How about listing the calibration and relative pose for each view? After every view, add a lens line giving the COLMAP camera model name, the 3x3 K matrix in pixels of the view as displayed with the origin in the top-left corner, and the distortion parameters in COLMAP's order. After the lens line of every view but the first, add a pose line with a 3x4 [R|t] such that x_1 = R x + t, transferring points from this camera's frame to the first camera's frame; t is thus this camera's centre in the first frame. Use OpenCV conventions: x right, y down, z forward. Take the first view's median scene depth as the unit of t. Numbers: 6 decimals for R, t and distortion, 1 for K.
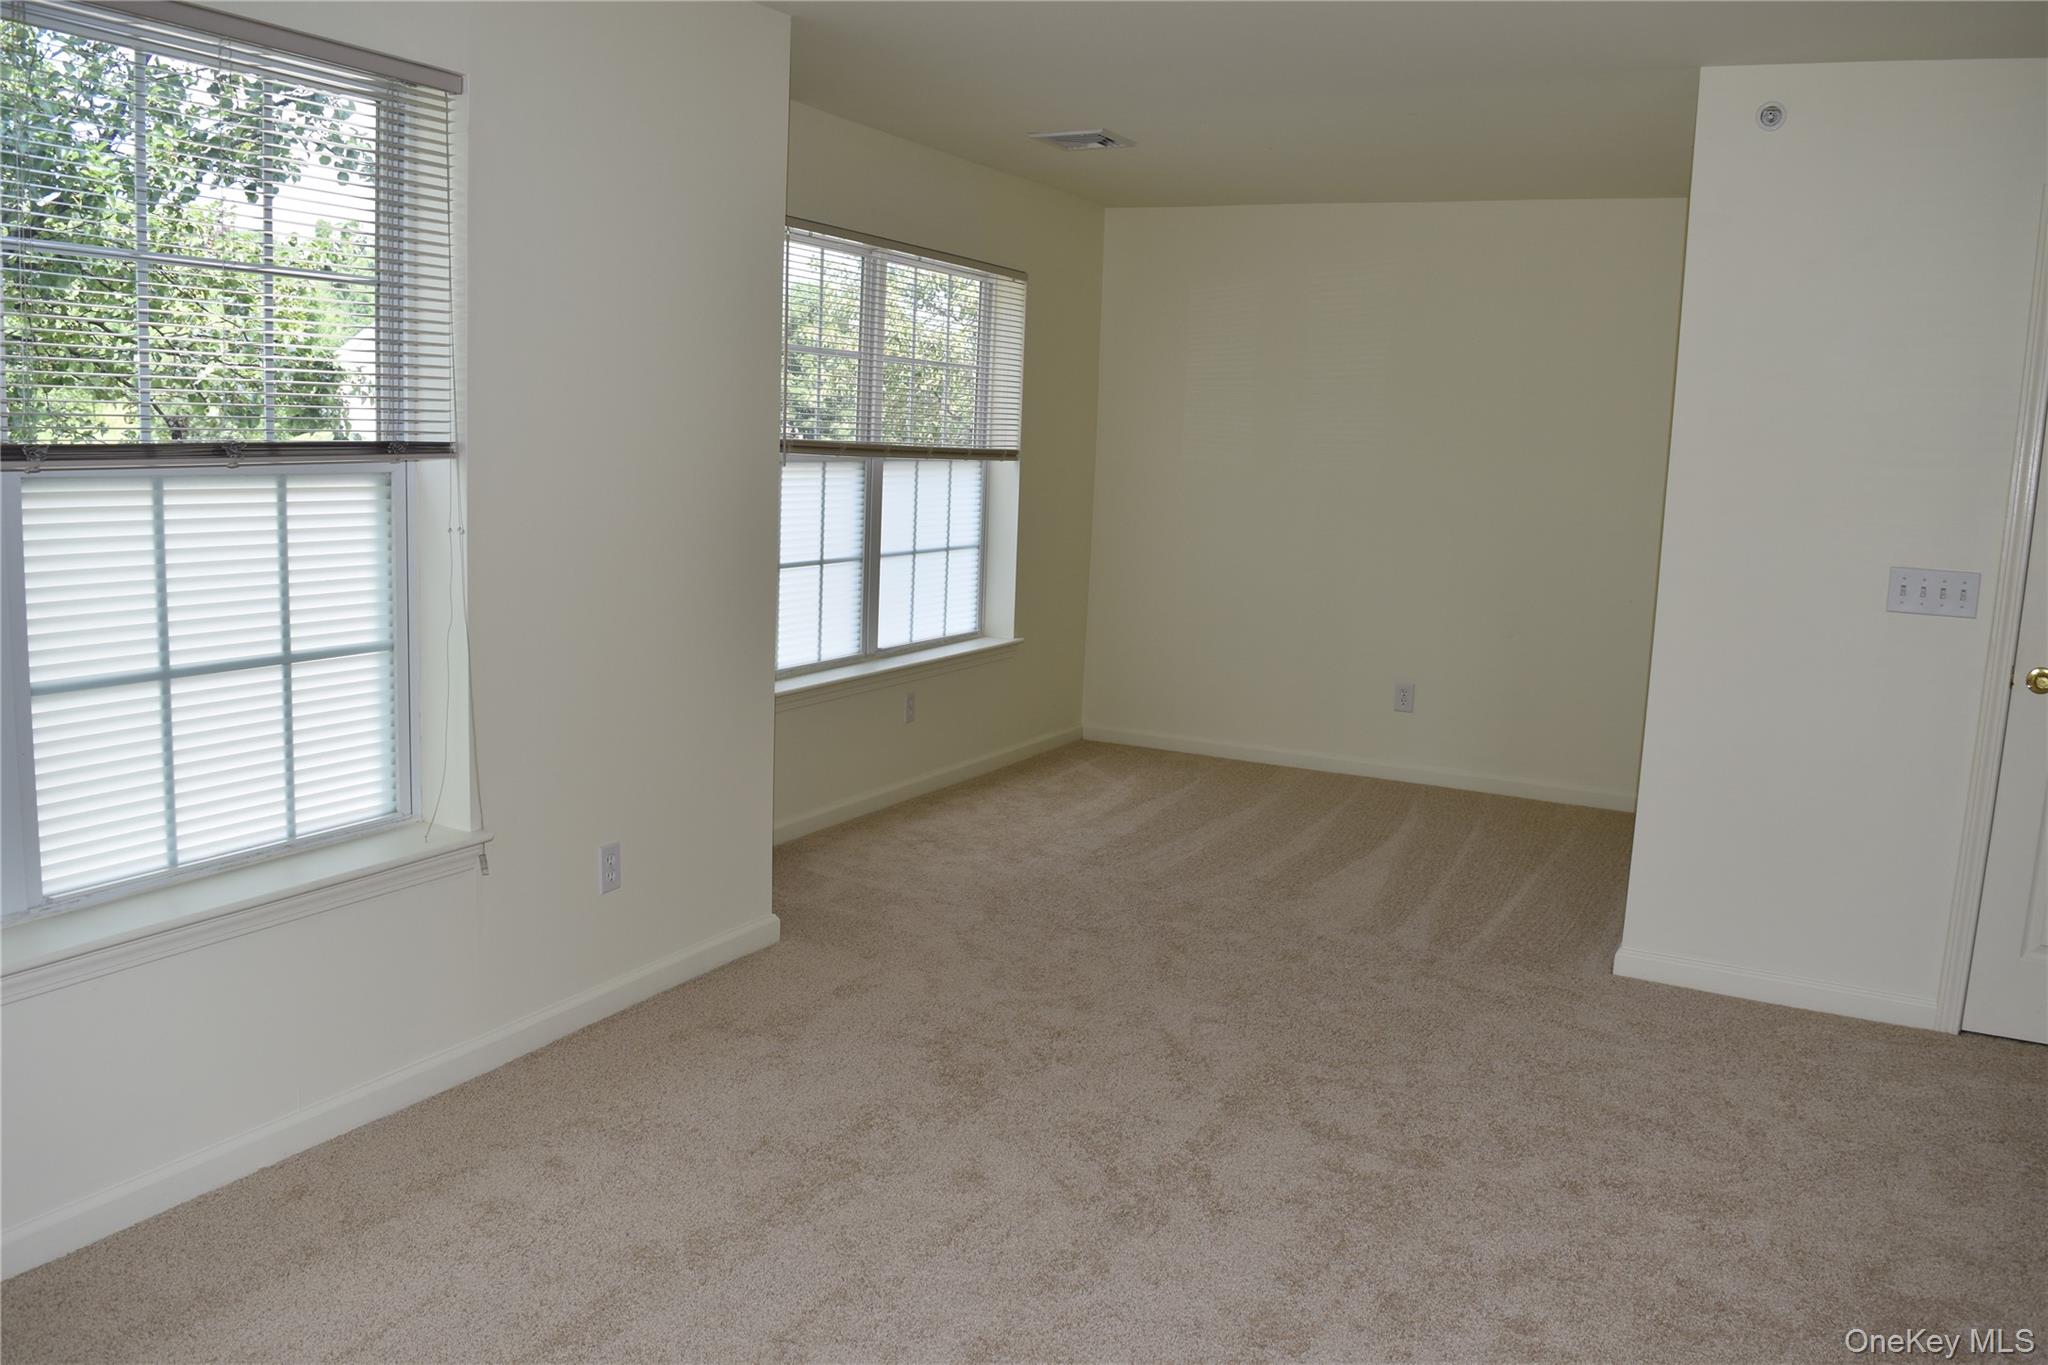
lens RADIAL K [[1612.1, 0, 1024.0], [0, 1612.1, 682.5], [0, 0, 1]] dist [-0.105531, 0.037146]
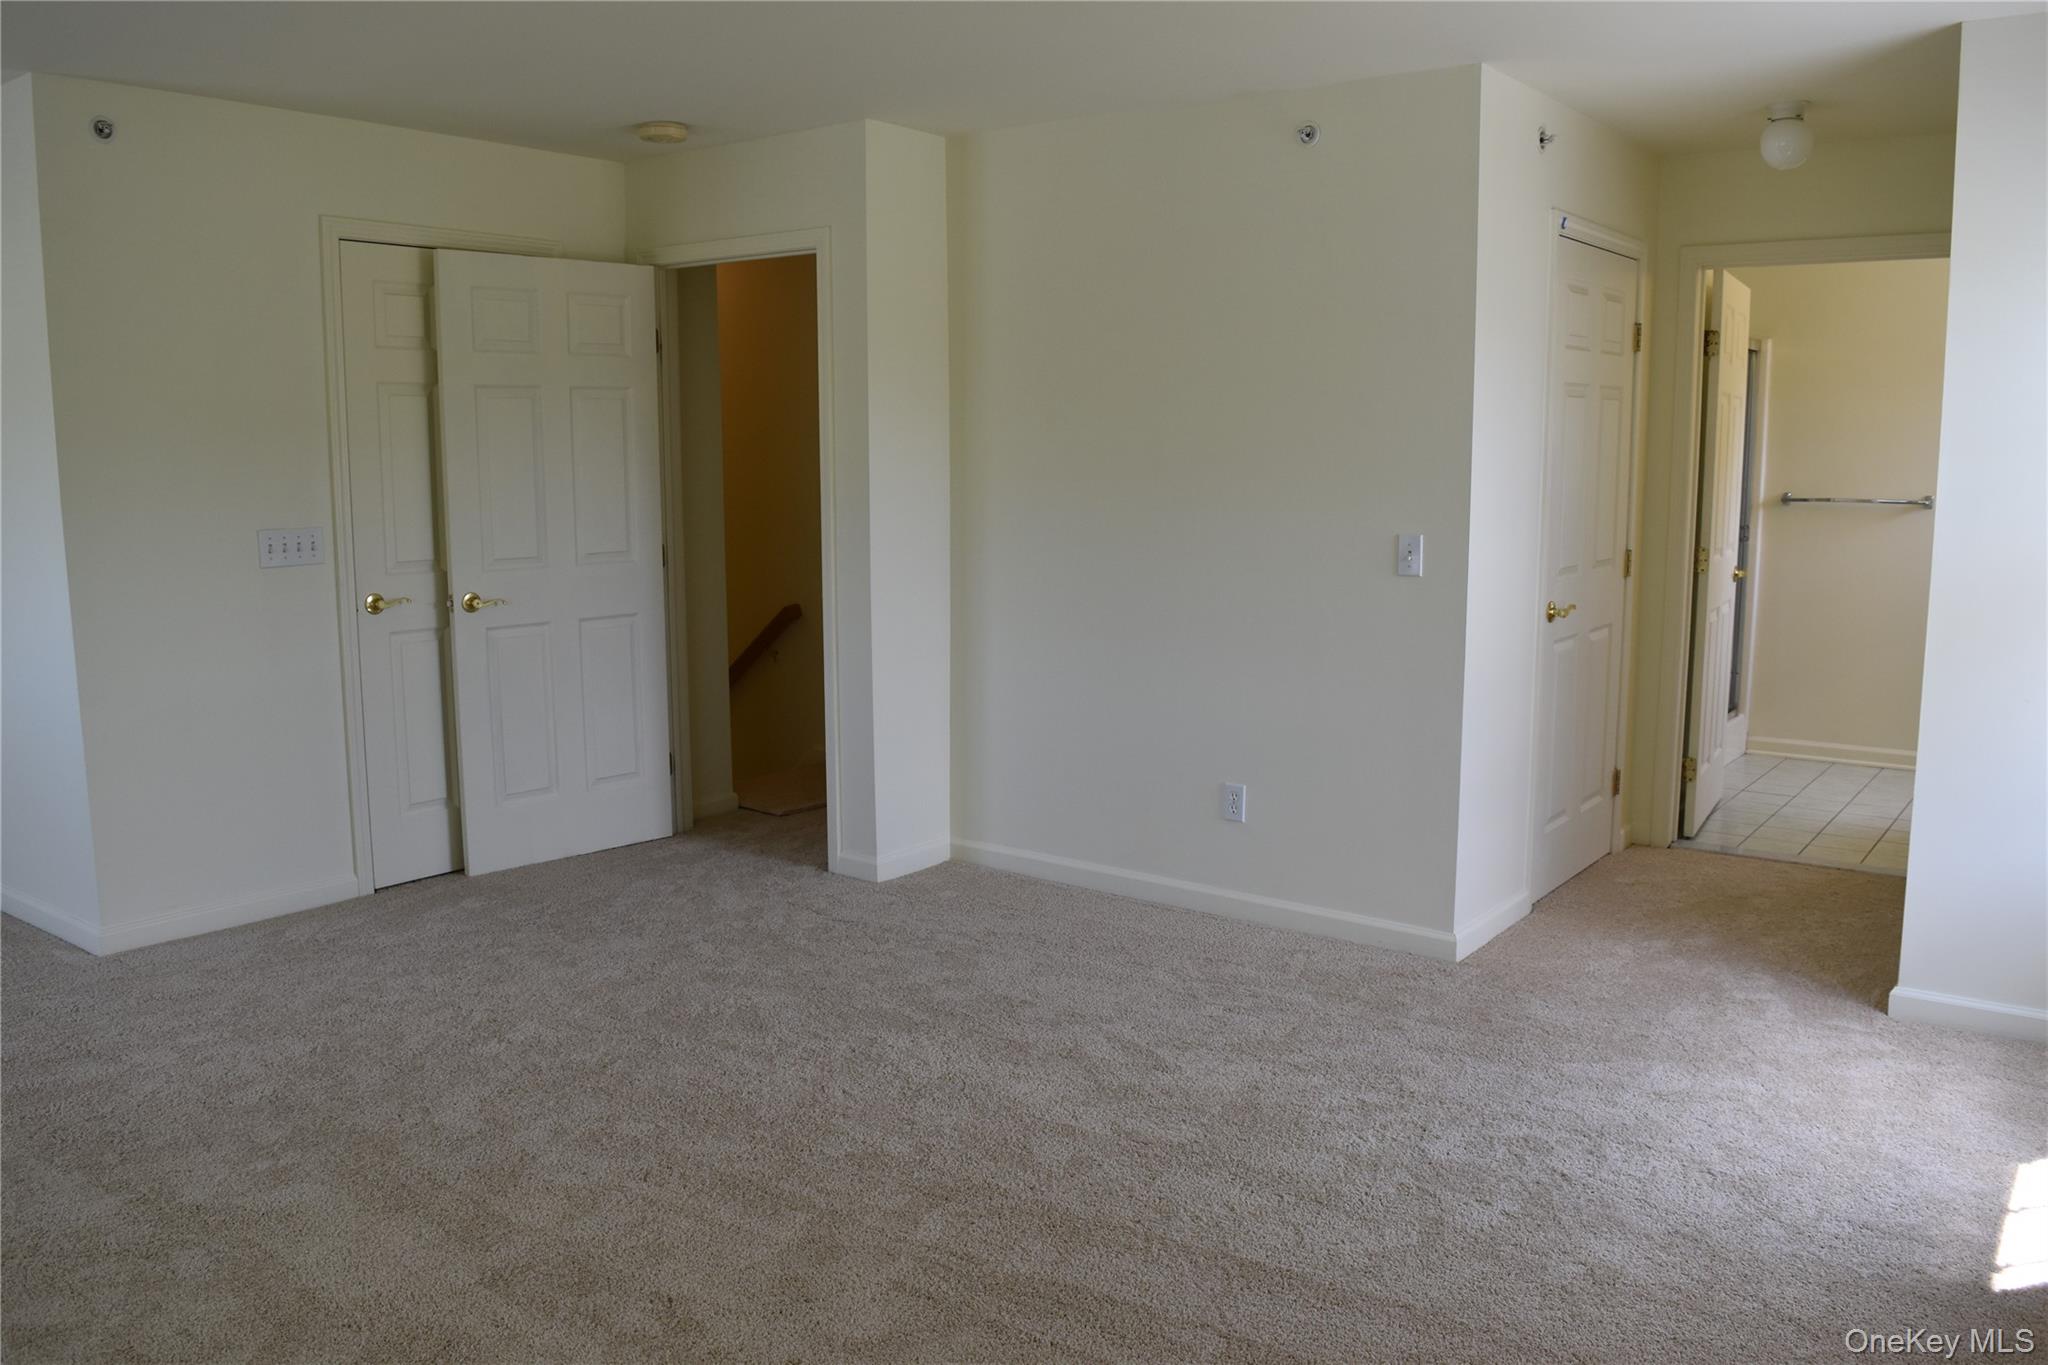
lens RADIAL K [[1612.1, 0, 1024.0], [0, 1612.1, 682.5], [0, 0, 1]] dist [-0.105531, 0.037146]
pose [[0.163668, -0.179572, 0.970034, -0.528913], [0.156269, 0.975598, 0.154236, -0.055345], [-0.974060, 0.126343, 0.187736, 0.229776]]
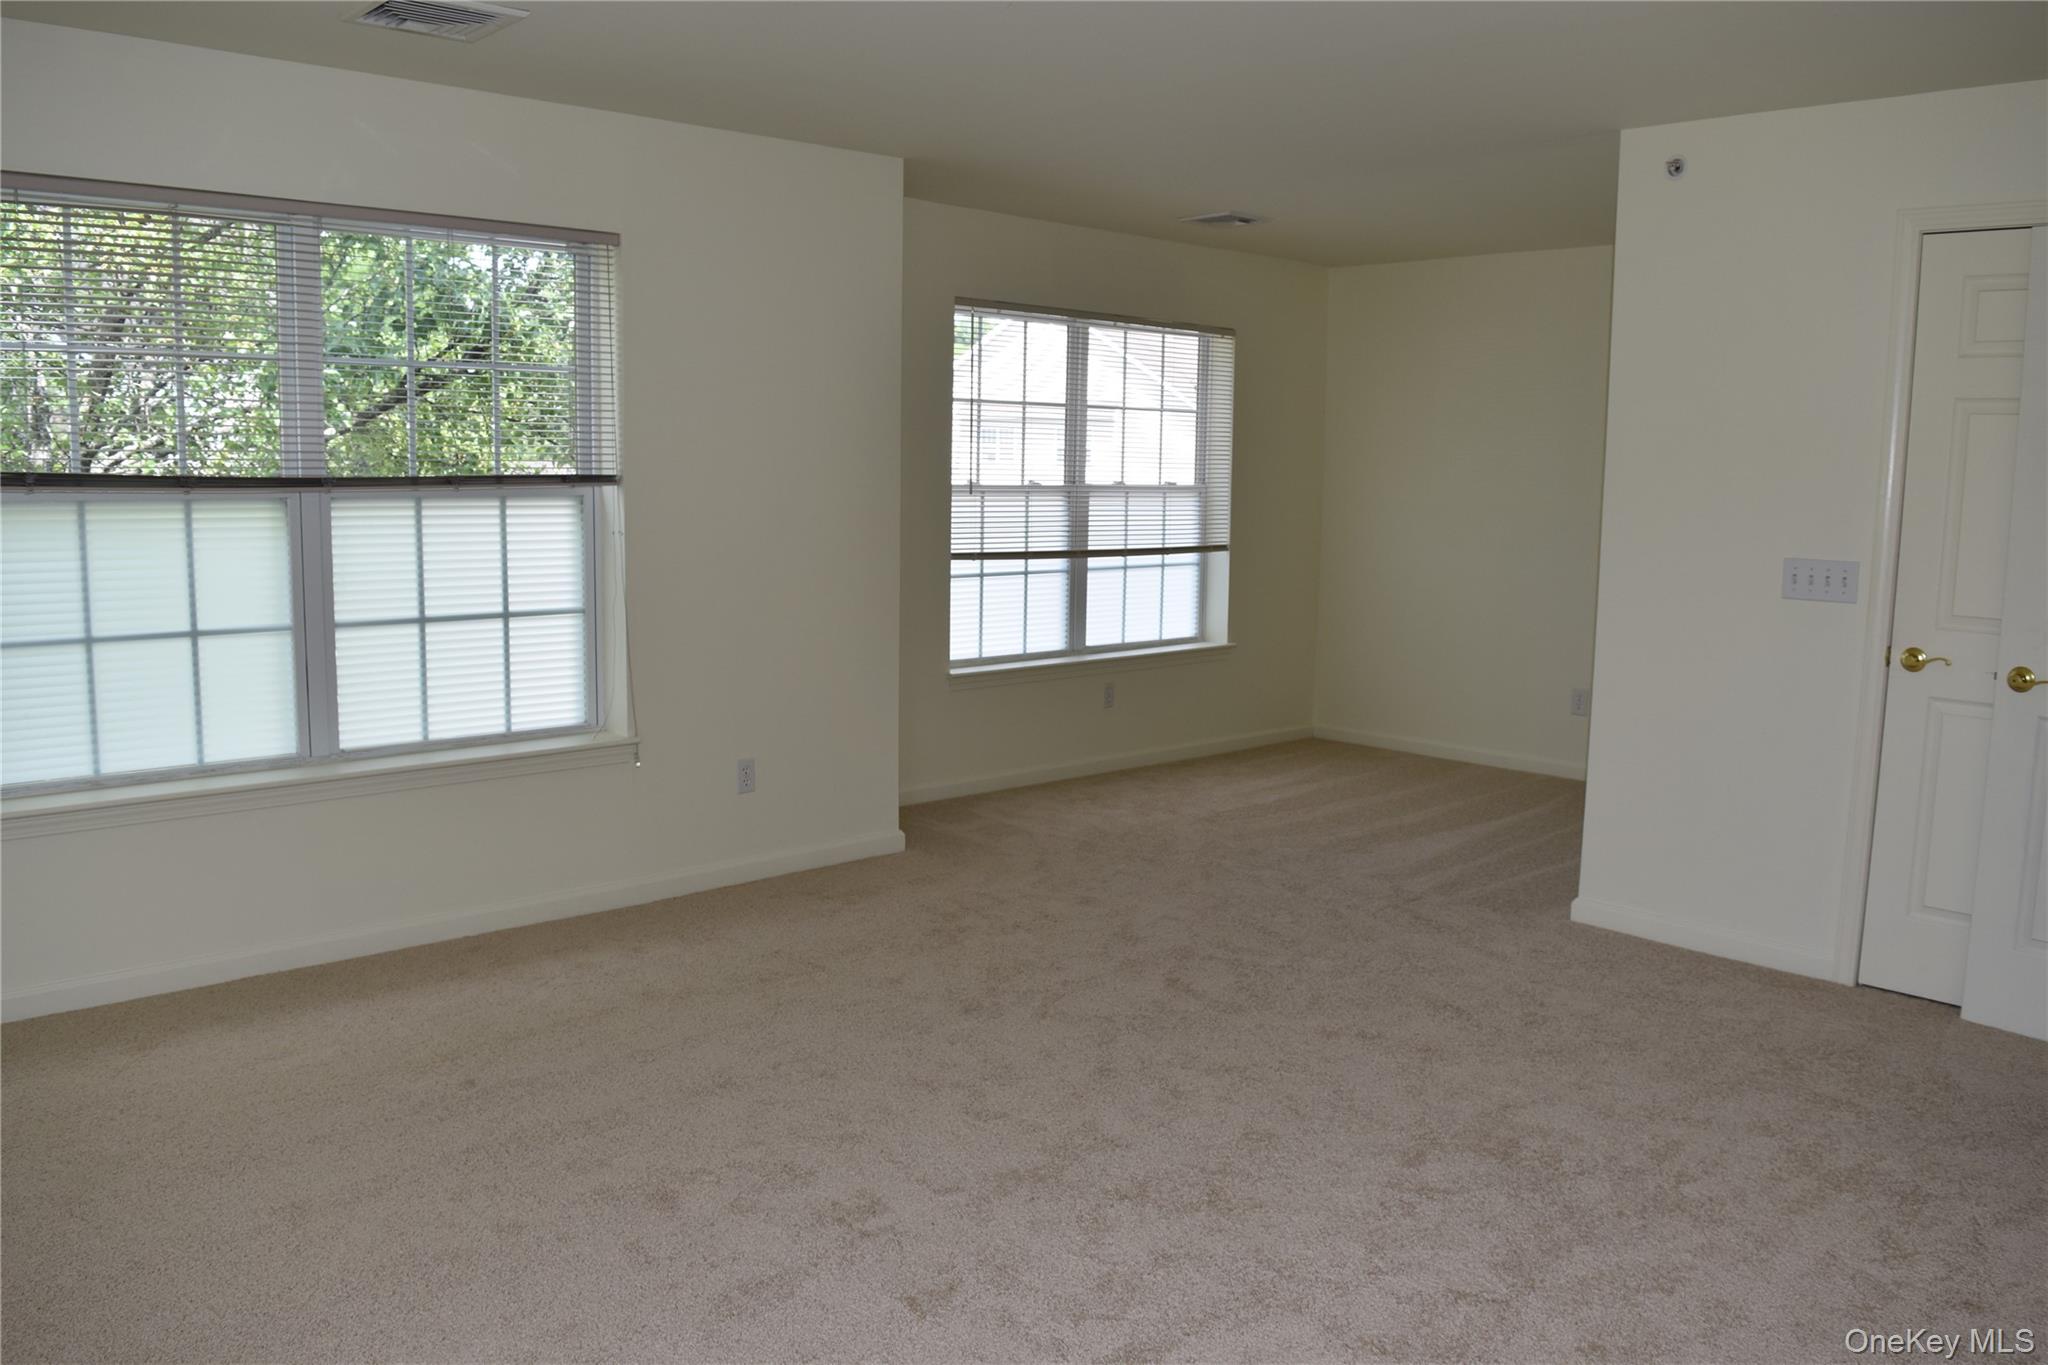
lens RADIAL K [[1612.1, 0, 1024.0], [0, 1612.1, 682.5], [0, 0, 1]] dist [-0.105531, 0.037146]
pose [[0.941025, 0.019325, -0.337784, 0.423651], [-0.029762, 0.999225, -0.025745, 0.059652], [0.337025, 0.034279, 0.940872, -0.237357]]
